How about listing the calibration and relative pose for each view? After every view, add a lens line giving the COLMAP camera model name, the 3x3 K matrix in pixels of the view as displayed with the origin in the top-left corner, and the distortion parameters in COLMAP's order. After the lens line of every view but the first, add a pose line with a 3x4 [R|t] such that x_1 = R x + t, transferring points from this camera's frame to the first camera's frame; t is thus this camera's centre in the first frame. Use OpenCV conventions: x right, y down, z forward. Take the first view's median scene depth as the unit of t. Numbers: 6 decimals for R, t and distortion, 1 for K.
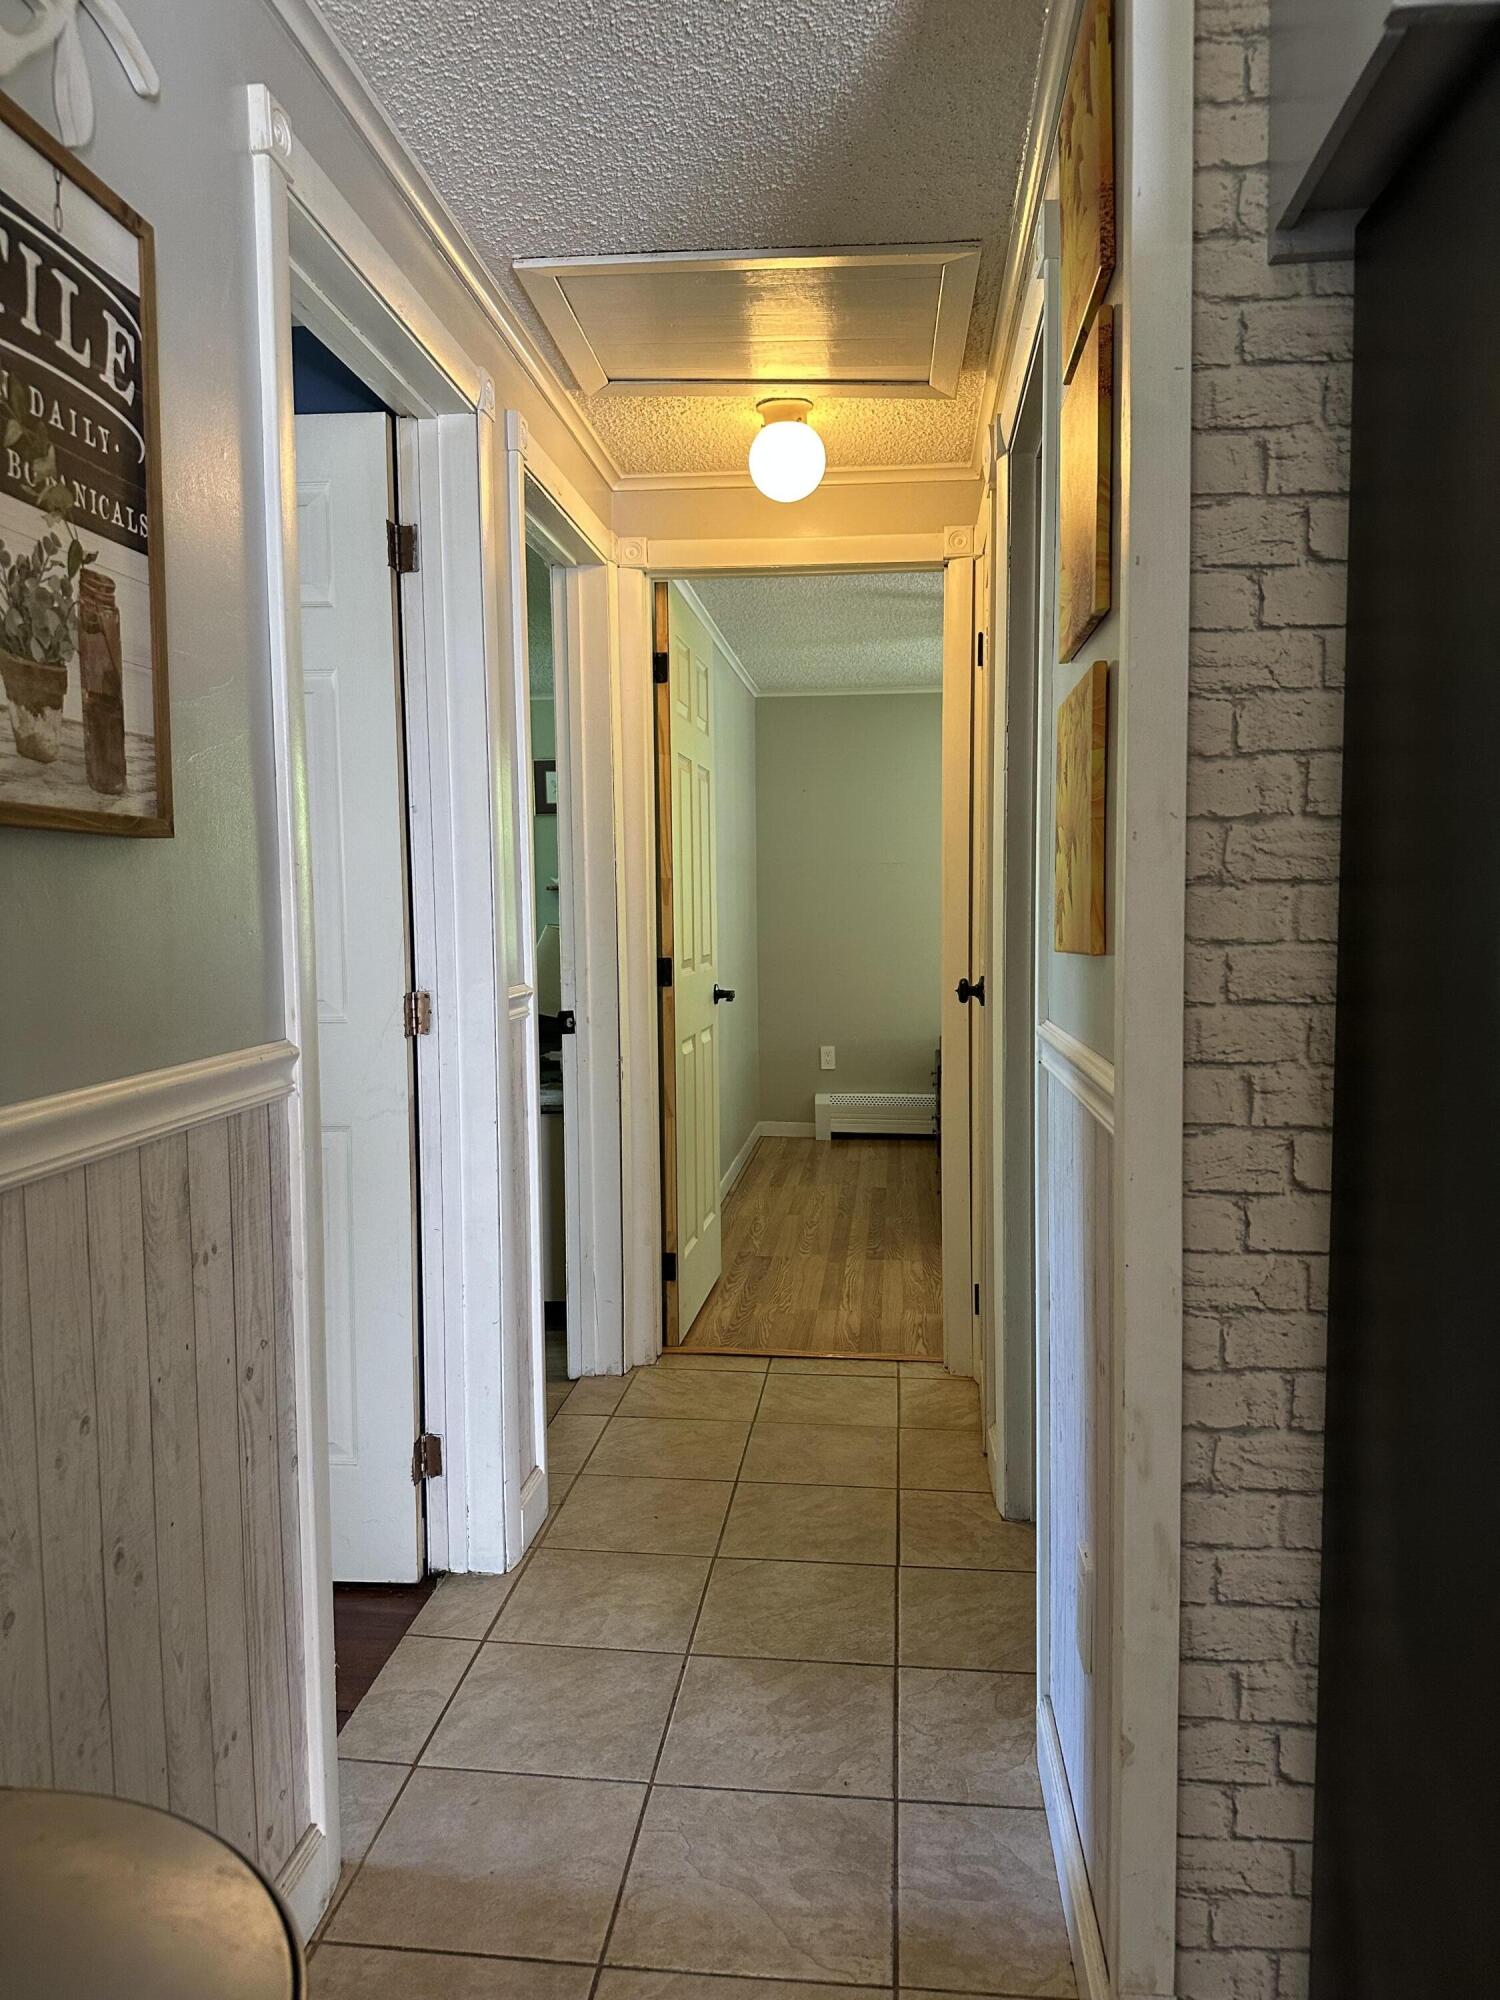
lens RADIAL K [[1392.0, 0, 750.0], [0, 1392.0, 1000.0], [0, 0, 1]] dist [0.055661, -0.064597]
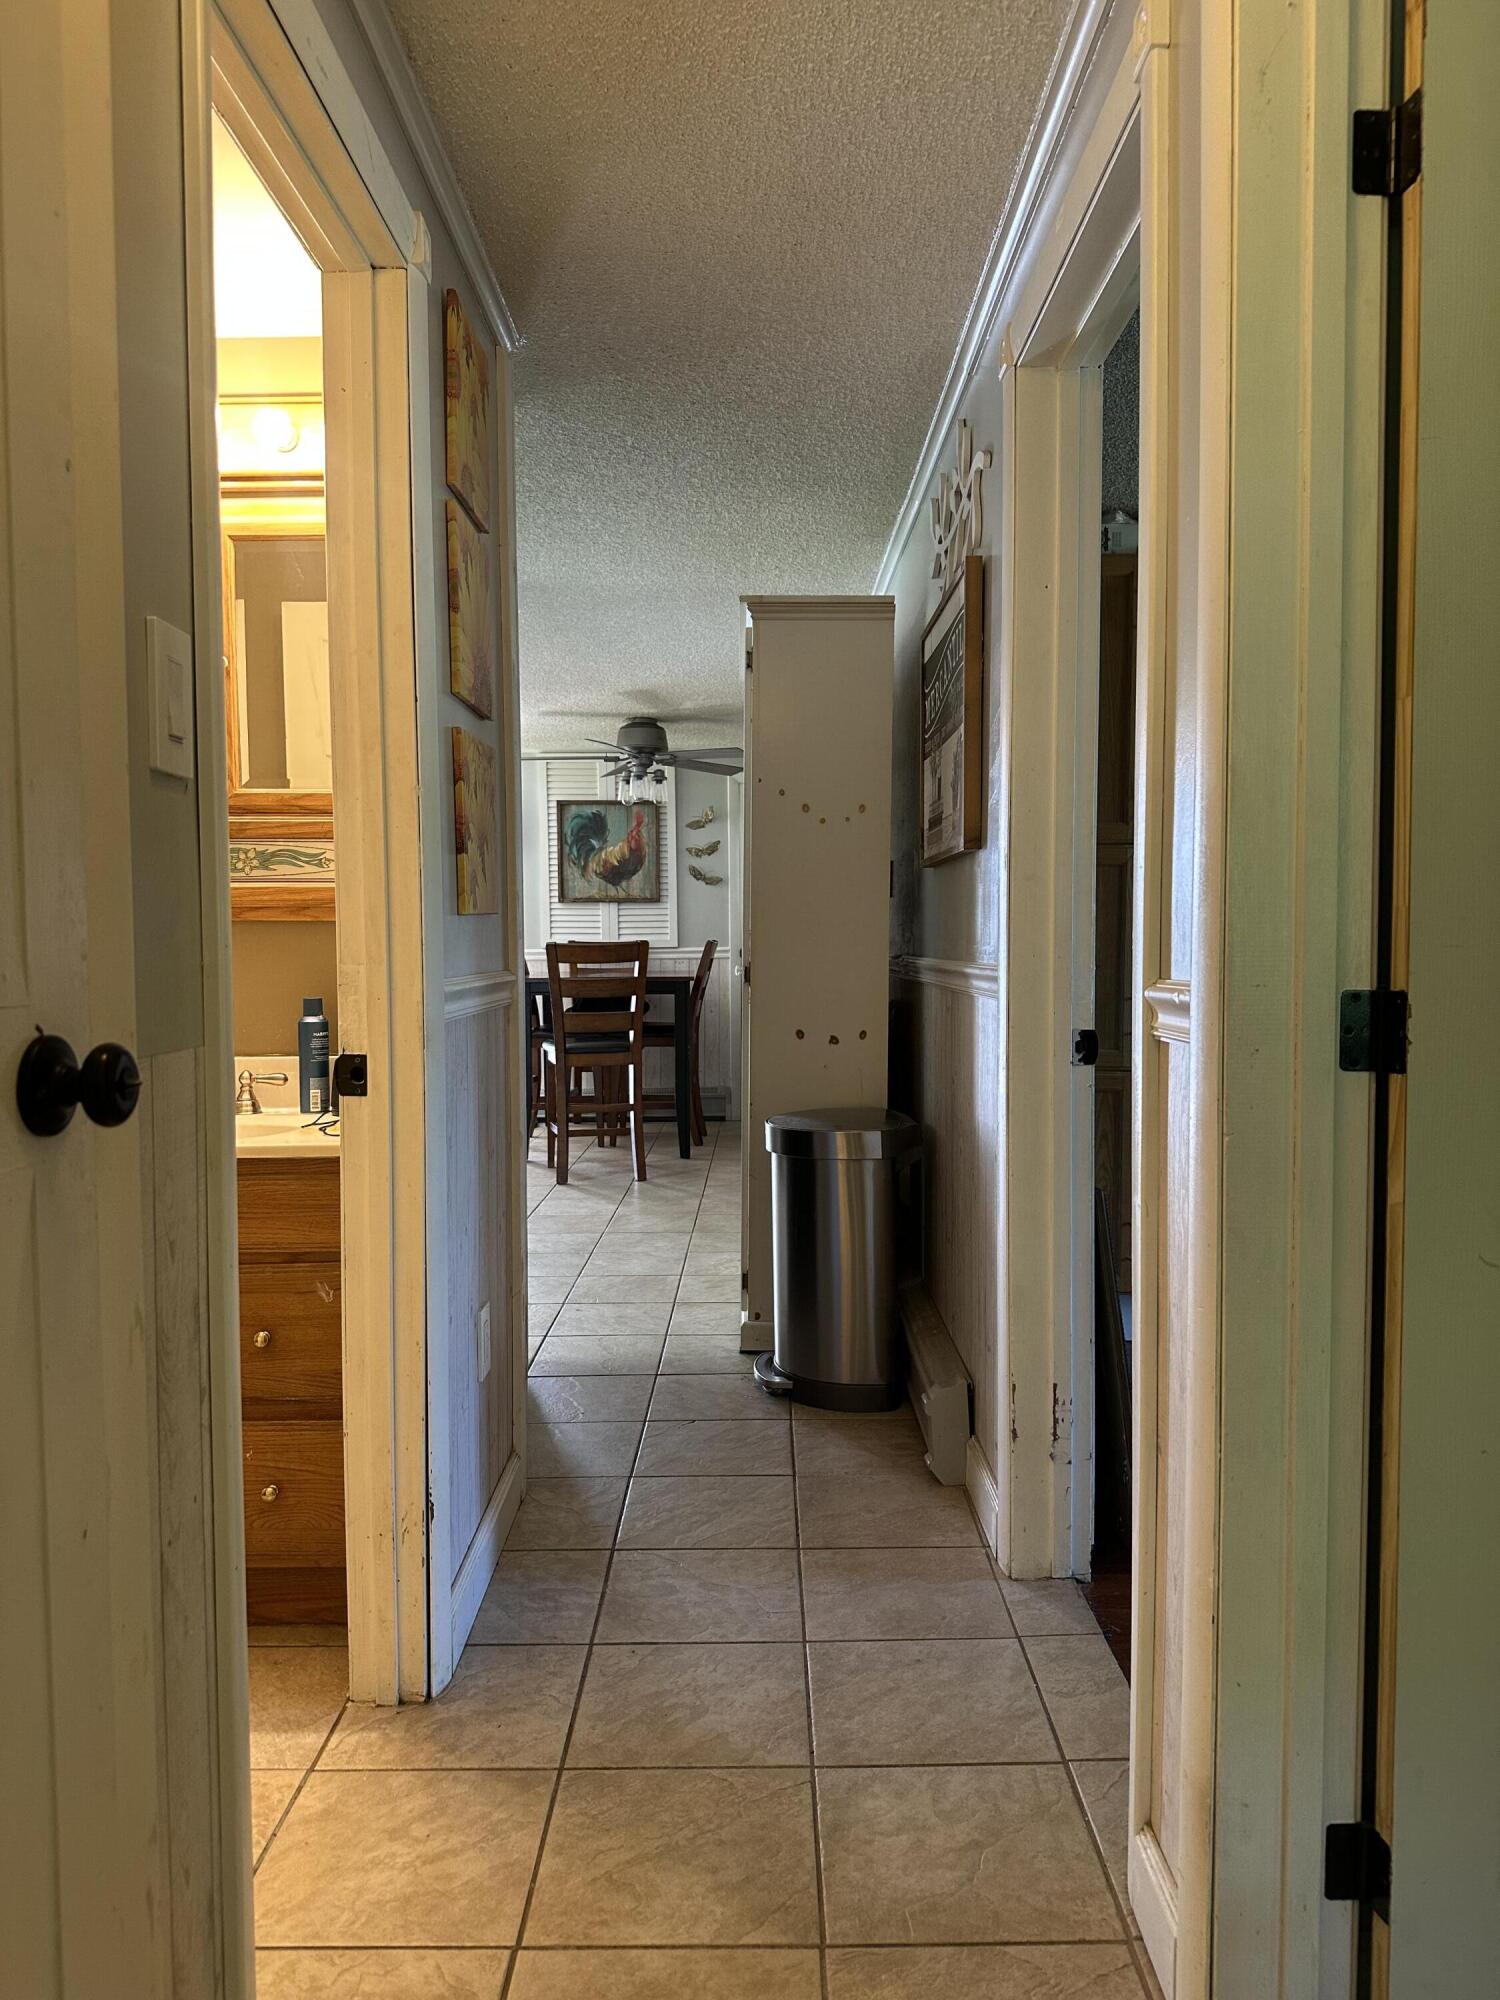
lens RADIAL K [[1392.0, 0, 750.0], [0, 1392.0, 1000.0], [0, 0, 1]] dist [0.055661, -0.064597]
pose [[-0.994898, 0.019469, -0.098986, 0.071772], [0.007659, 0.992946, 0.118321, -0.090069], [0.100592, 0.116960, -0.988029, 1.950690]]
